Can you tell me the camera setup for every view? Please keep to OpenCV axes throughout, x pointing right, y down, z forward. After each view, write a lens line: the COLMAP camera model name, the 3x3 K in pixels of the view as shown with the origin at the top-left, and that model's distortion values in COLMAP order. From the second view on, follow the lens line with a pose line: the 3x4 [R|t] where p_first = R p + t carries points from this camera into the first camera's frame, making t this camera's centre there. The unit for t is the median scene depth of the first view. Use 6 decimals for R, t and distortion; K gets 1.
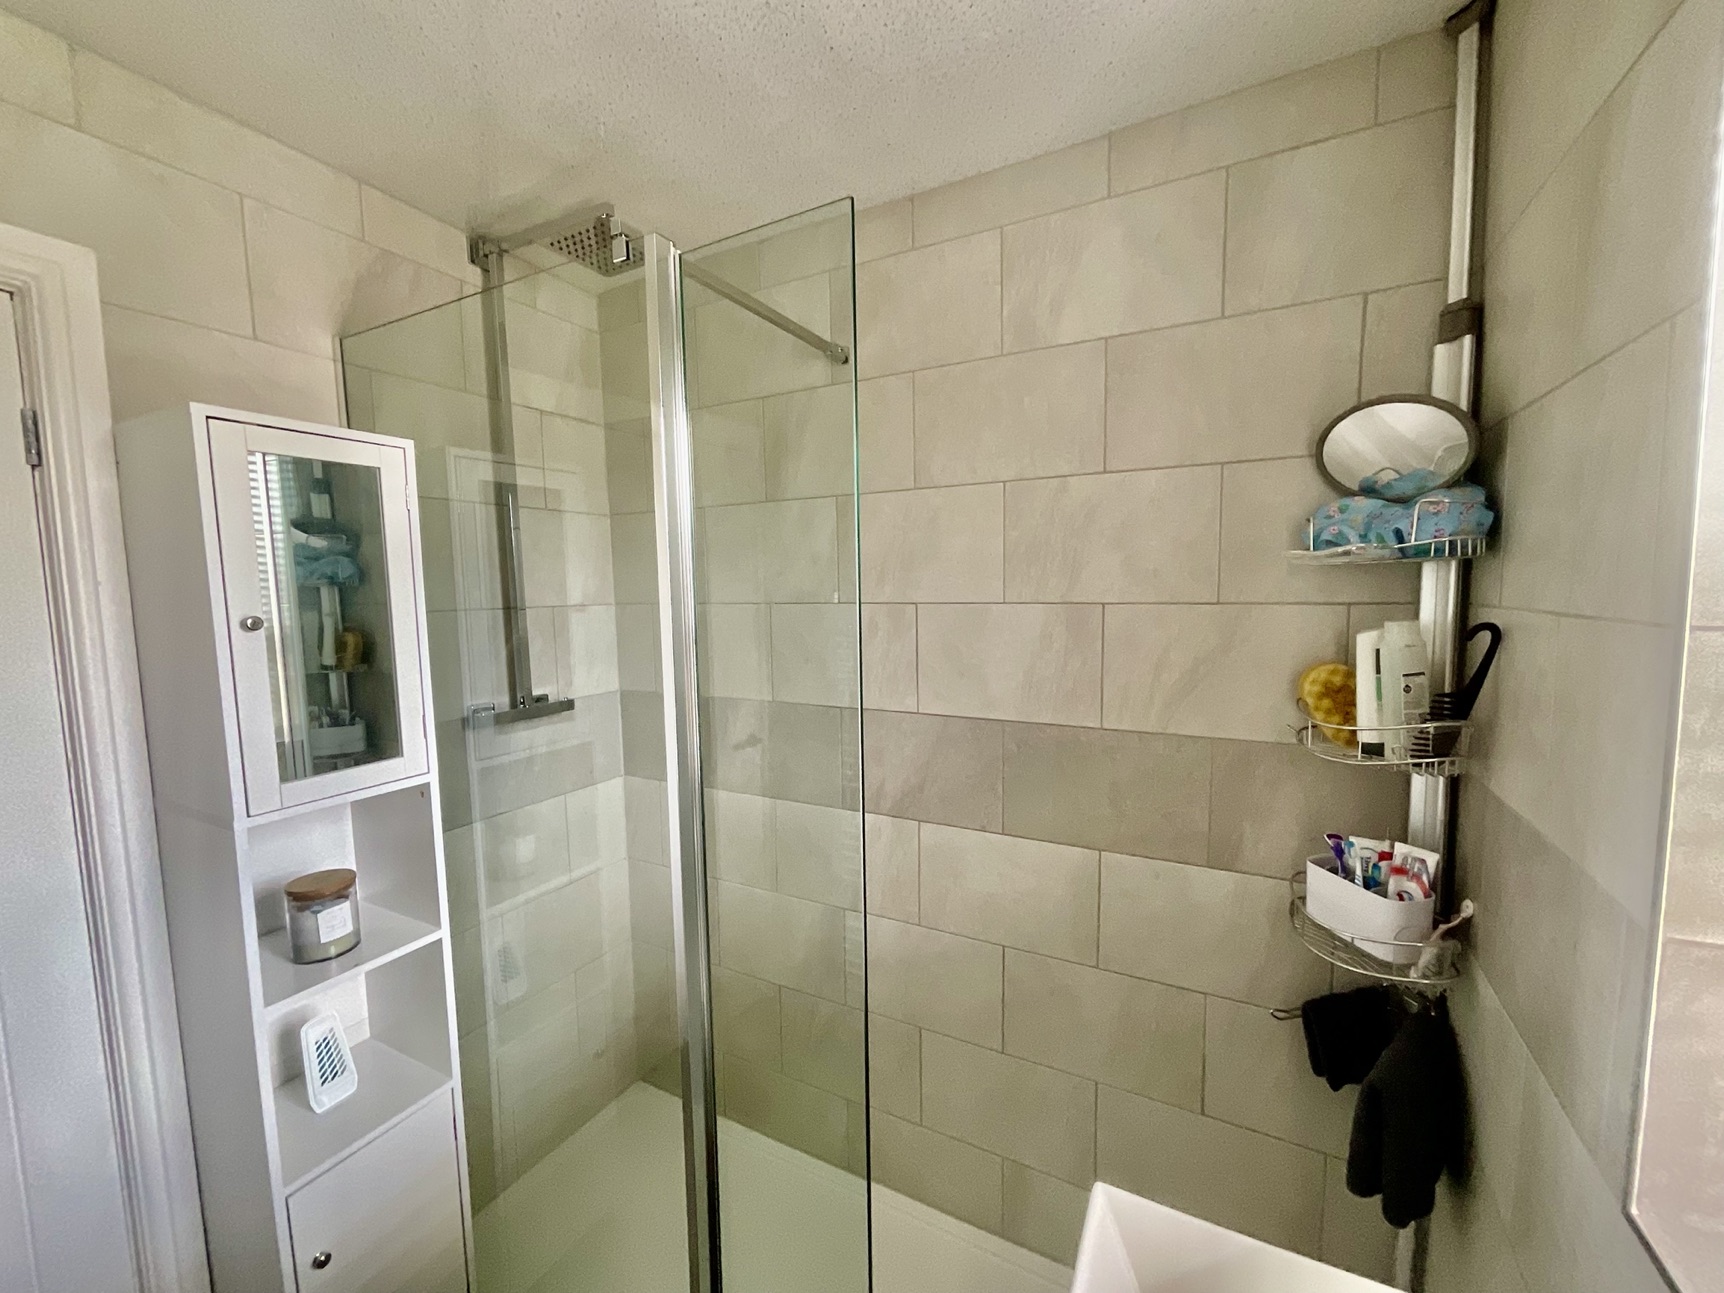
lens RADIAL K [[698.9, 0, 862.0], [0, 698.9, 646.5], [0, 0, 1]] dist [-0.002350, 0.000296]
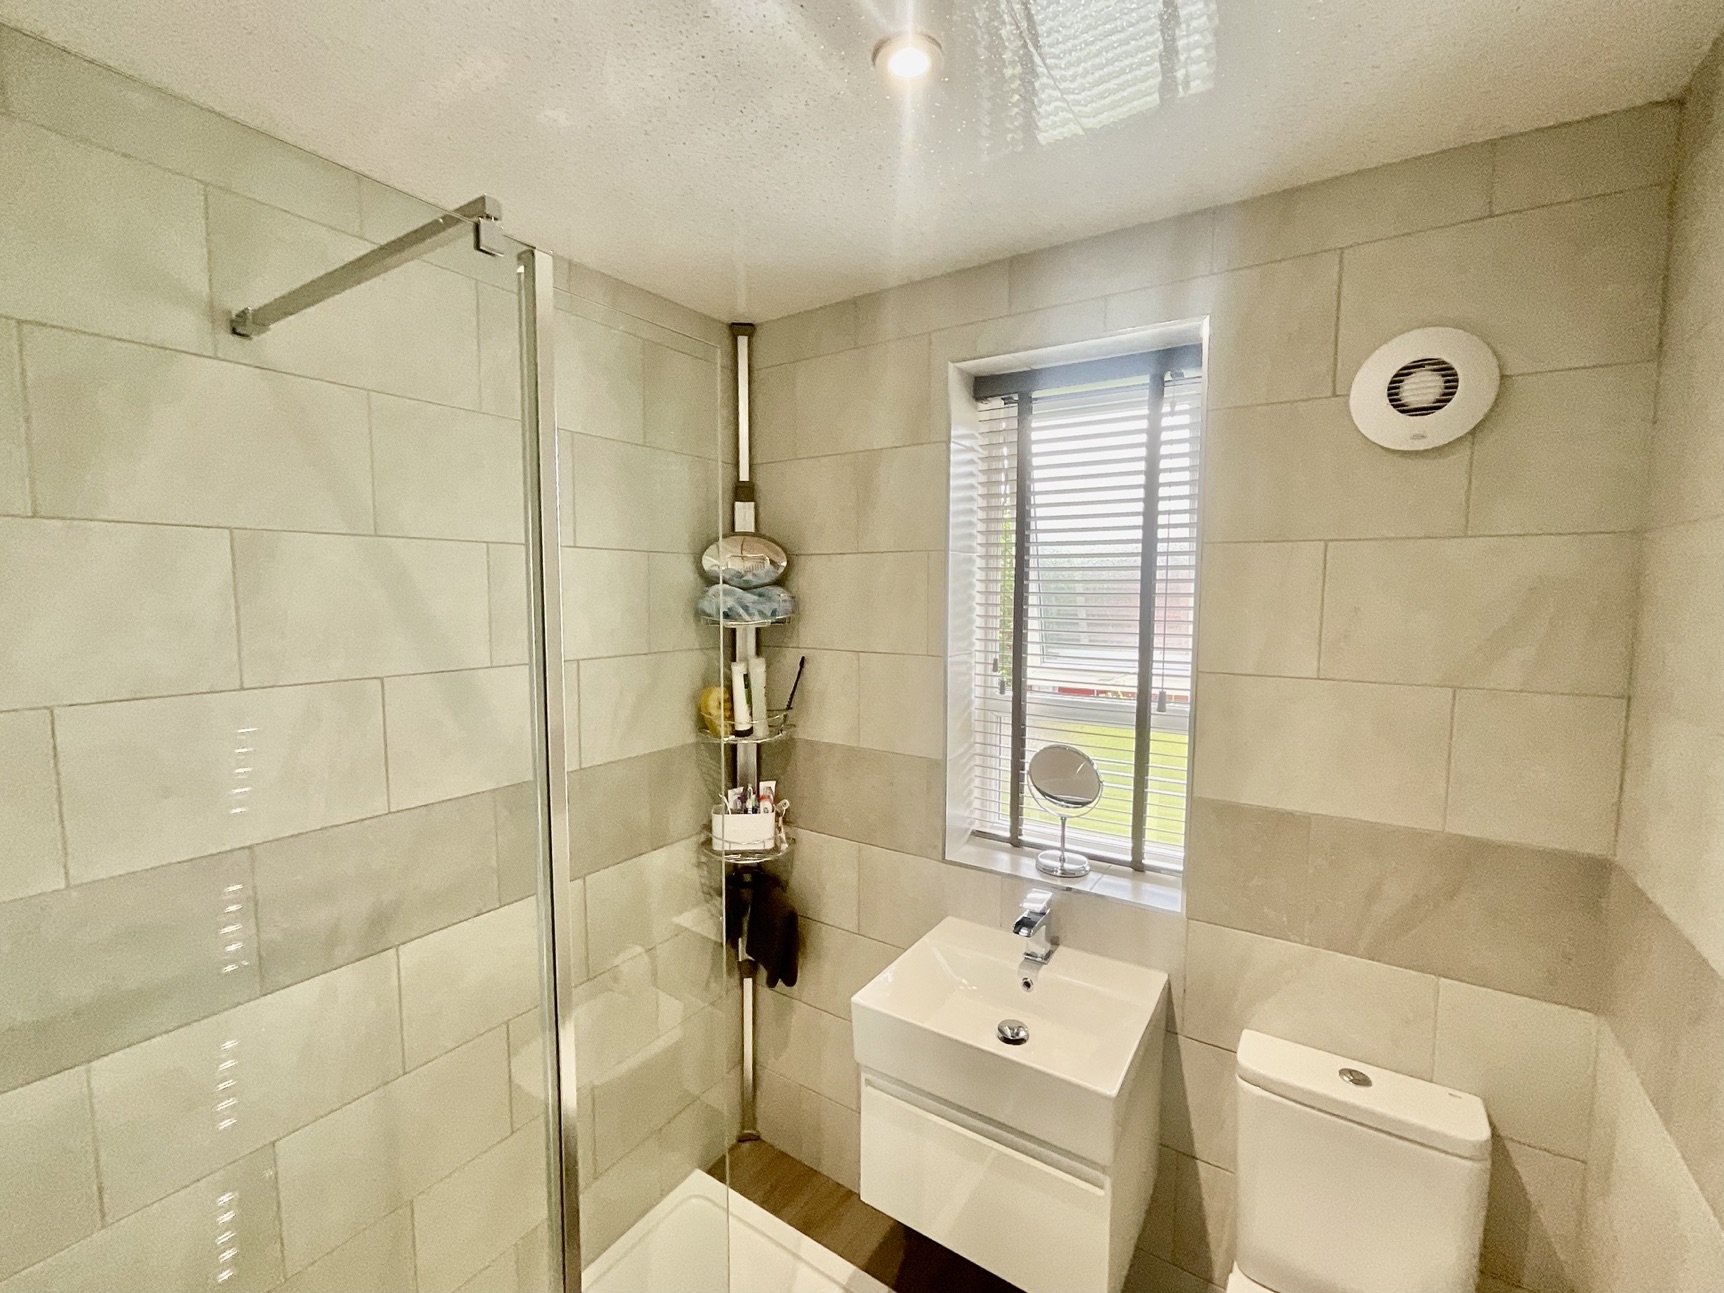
lens RADIAL K [[698.9, 0, 862.0], [0, 698.9, 646.5], [0, 0, 1]] dist [-0.002350, 0.000296]
pose [[0.109987, -0.059632, 0.992143, -0.845650], [0.088610, 0.994812, 0.049969, -0.113833], [-0.989975, 0.082418, 0.114701, 0.459859]]
